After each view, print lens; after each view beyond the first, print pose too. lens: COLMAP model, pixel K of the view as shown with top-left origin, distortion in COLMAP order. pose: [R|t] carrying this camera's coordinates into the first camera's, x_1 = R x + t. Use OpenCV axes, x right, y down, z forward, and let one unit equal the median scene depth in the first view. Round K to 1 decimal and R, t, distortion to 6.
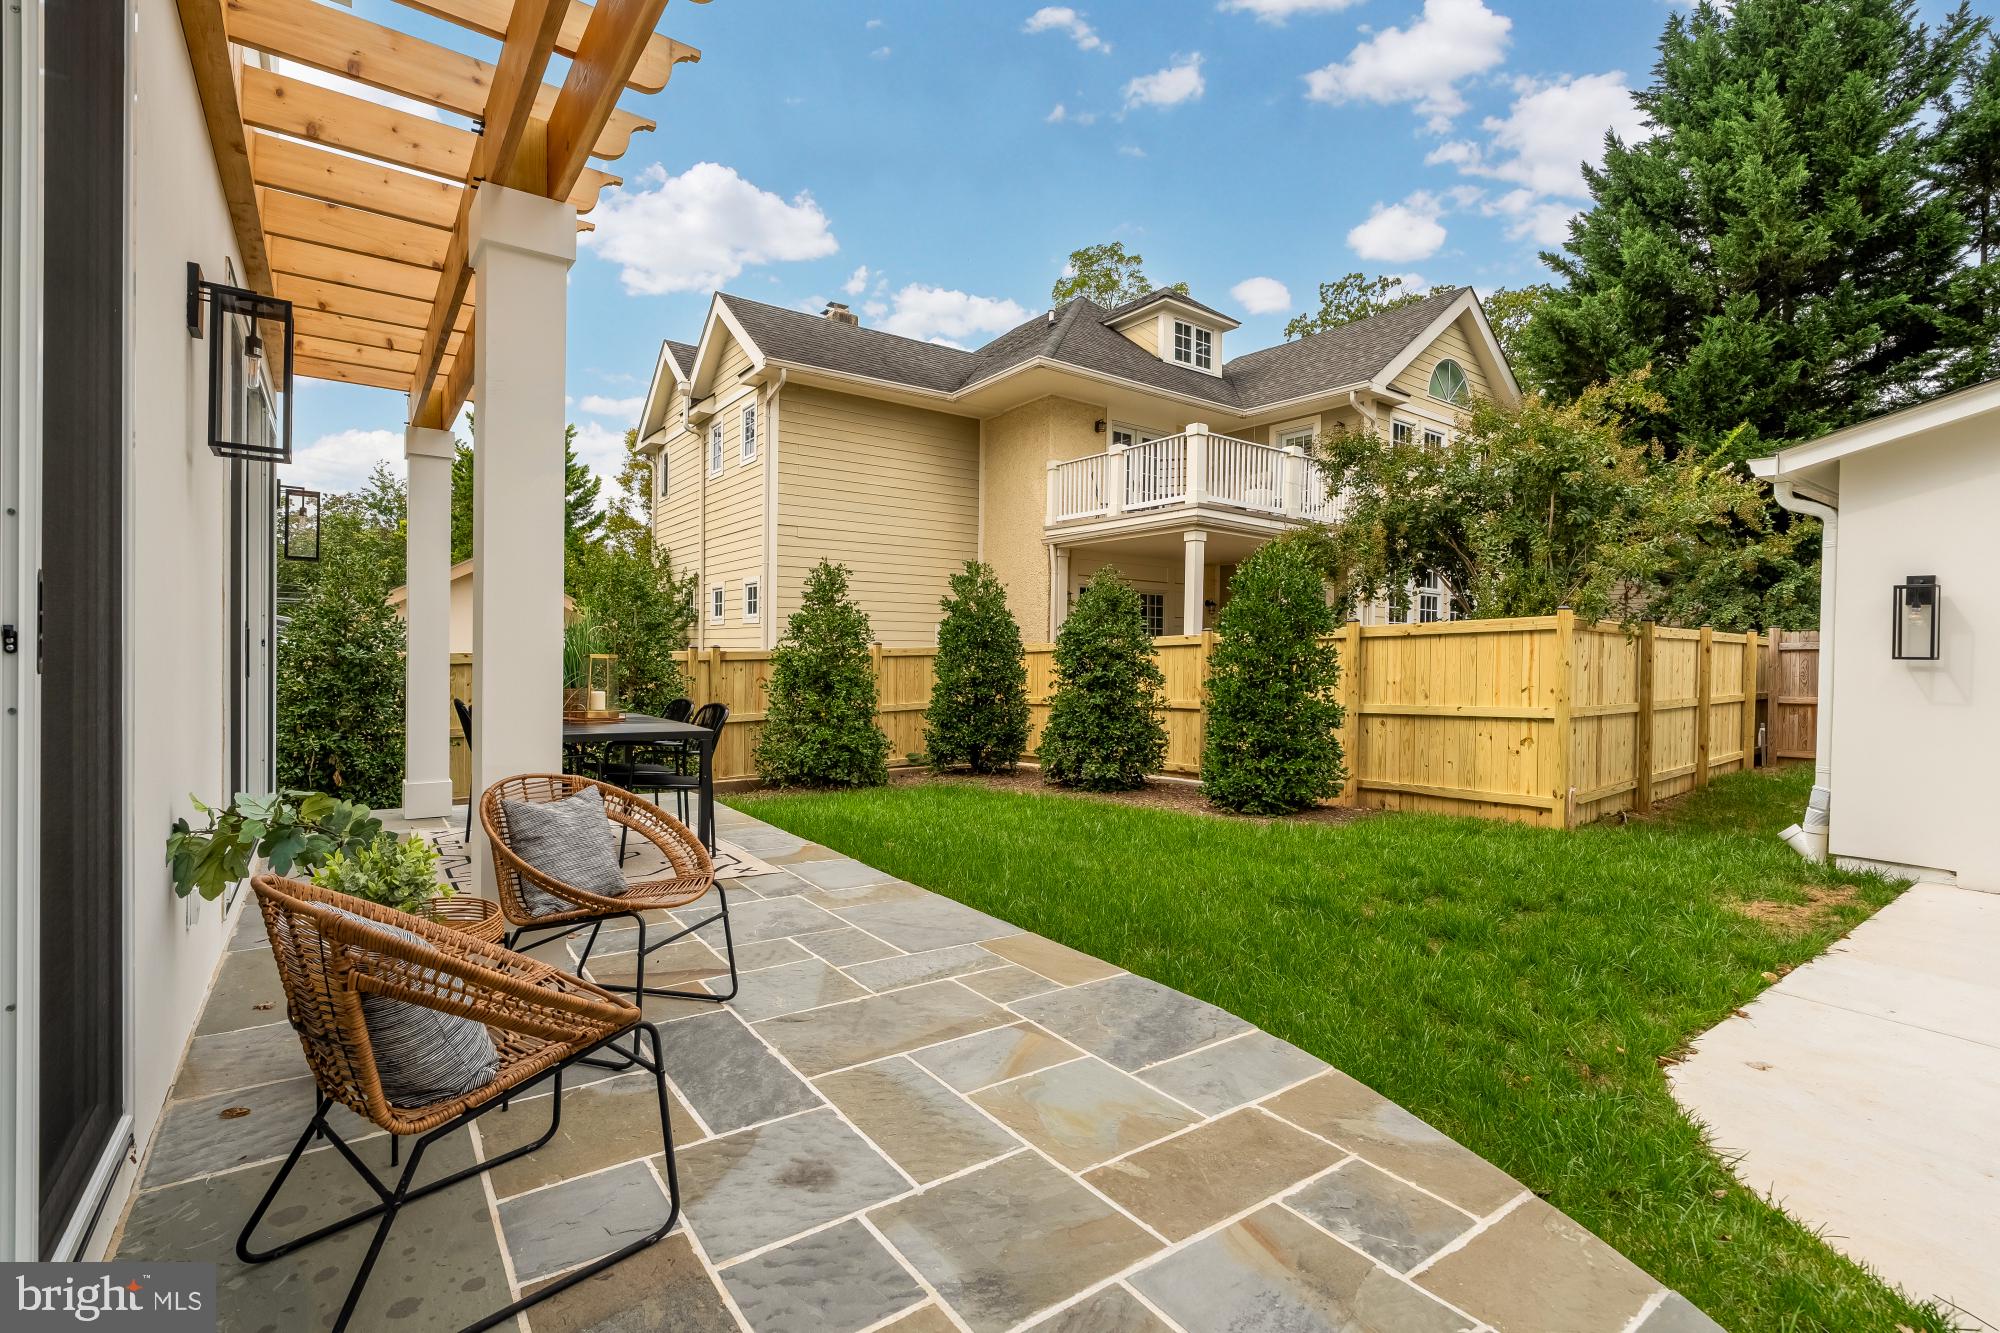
lens RADIAL K [[909.4, 0, 1000.0], [0, 909.4, 666.5], [0, 0, 1]] dist [-0.000308, 0.000380]
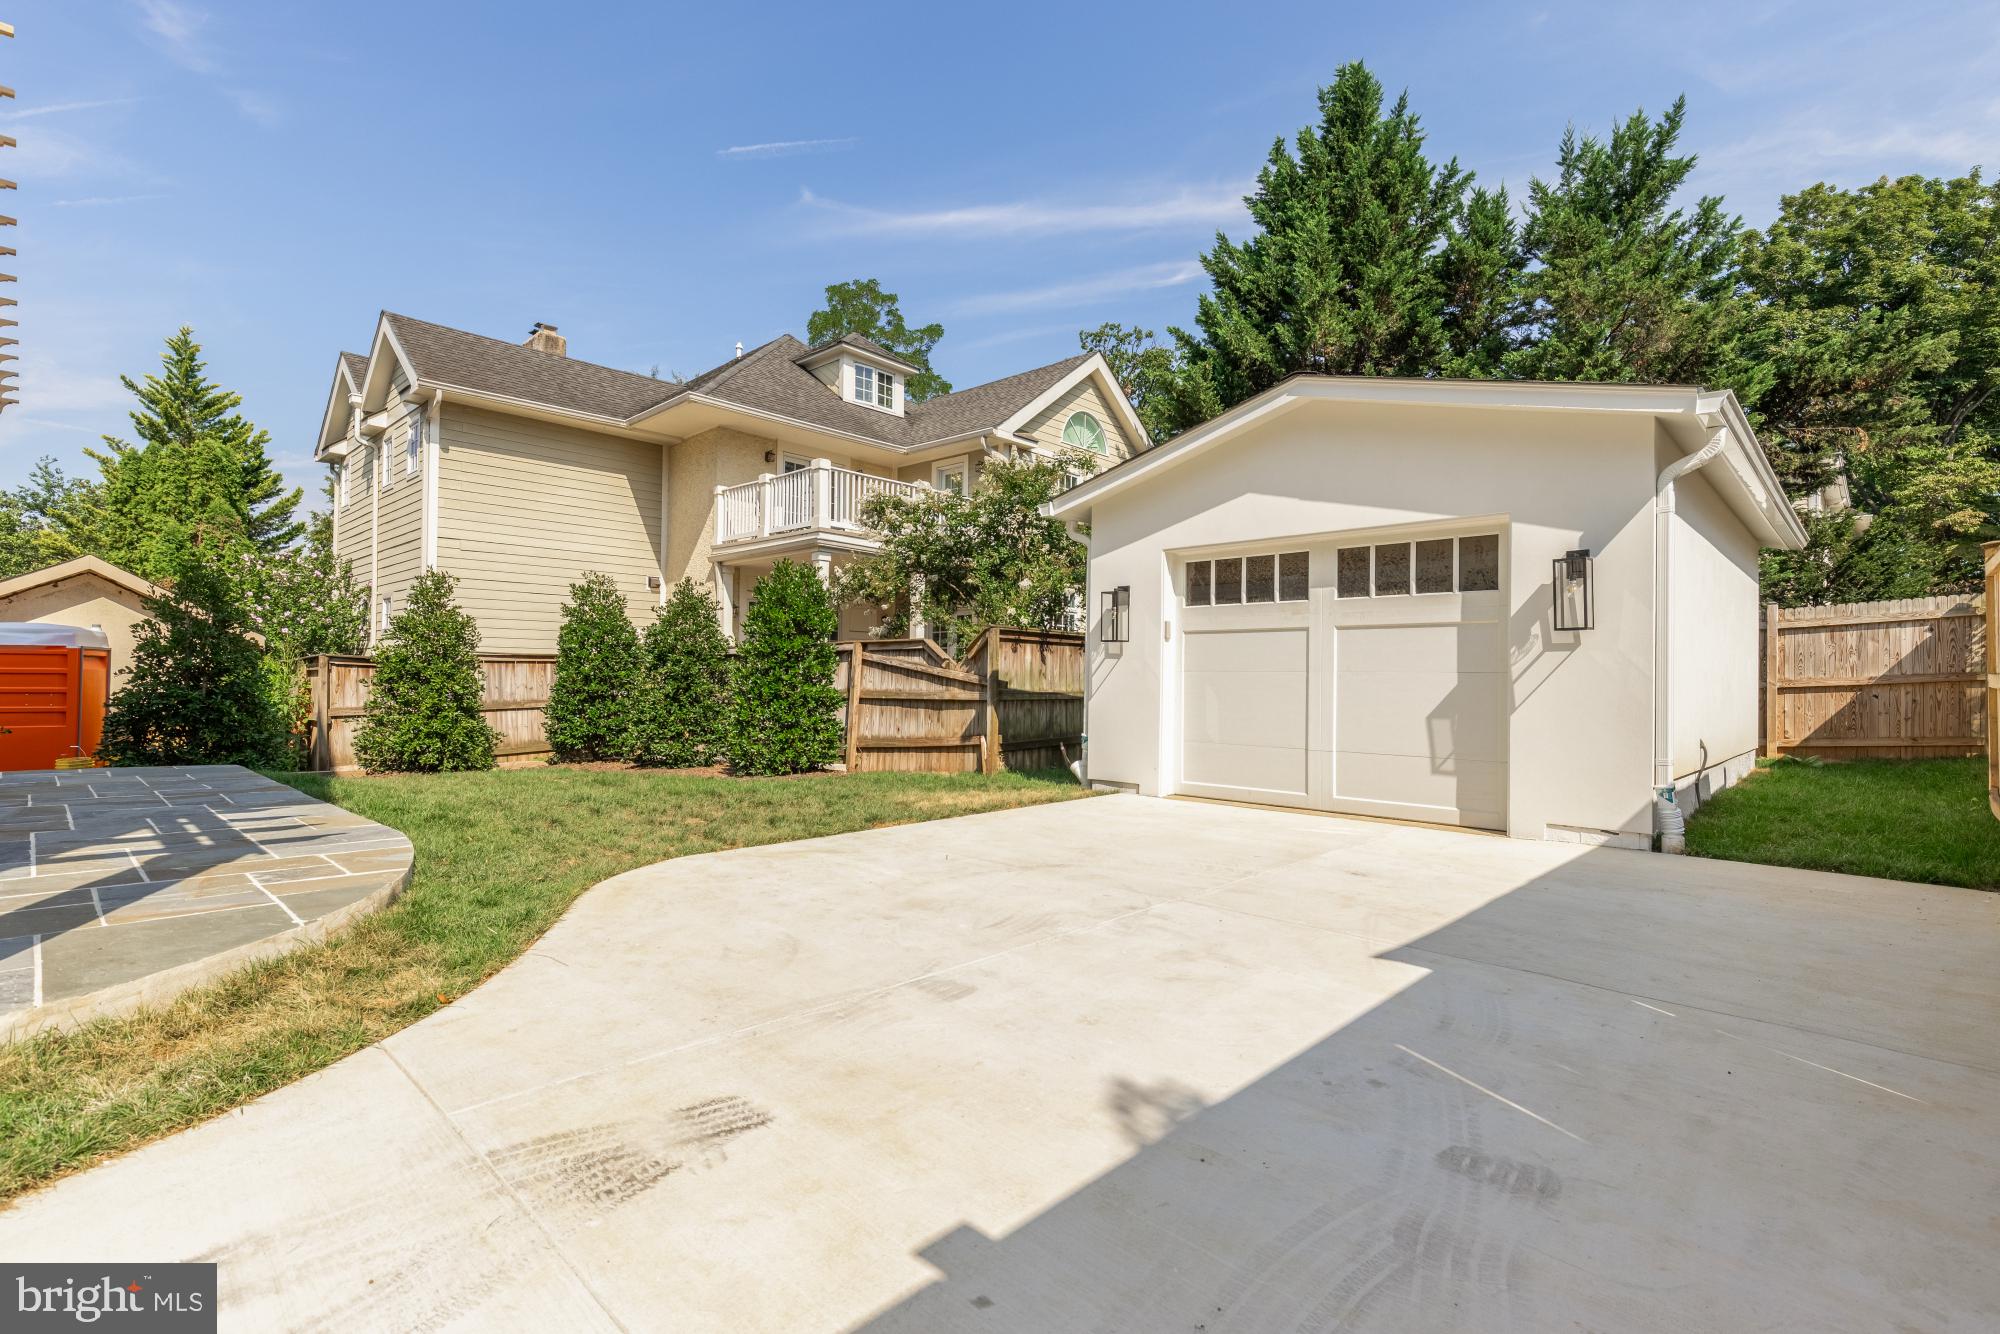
lens RADIAL K [[922.8, 0, 1000.0], [0, 922.8, 667.0], [0, 0, 1]] dist [-0.003672, 0.011059]
pose [[0.983635, 0.000383, 0.180171, 0.176579], [0.004918, 0.999568, -0.028973, 0.023820], [-0.180104, 0.029385, 0.983208, -0.136010]]
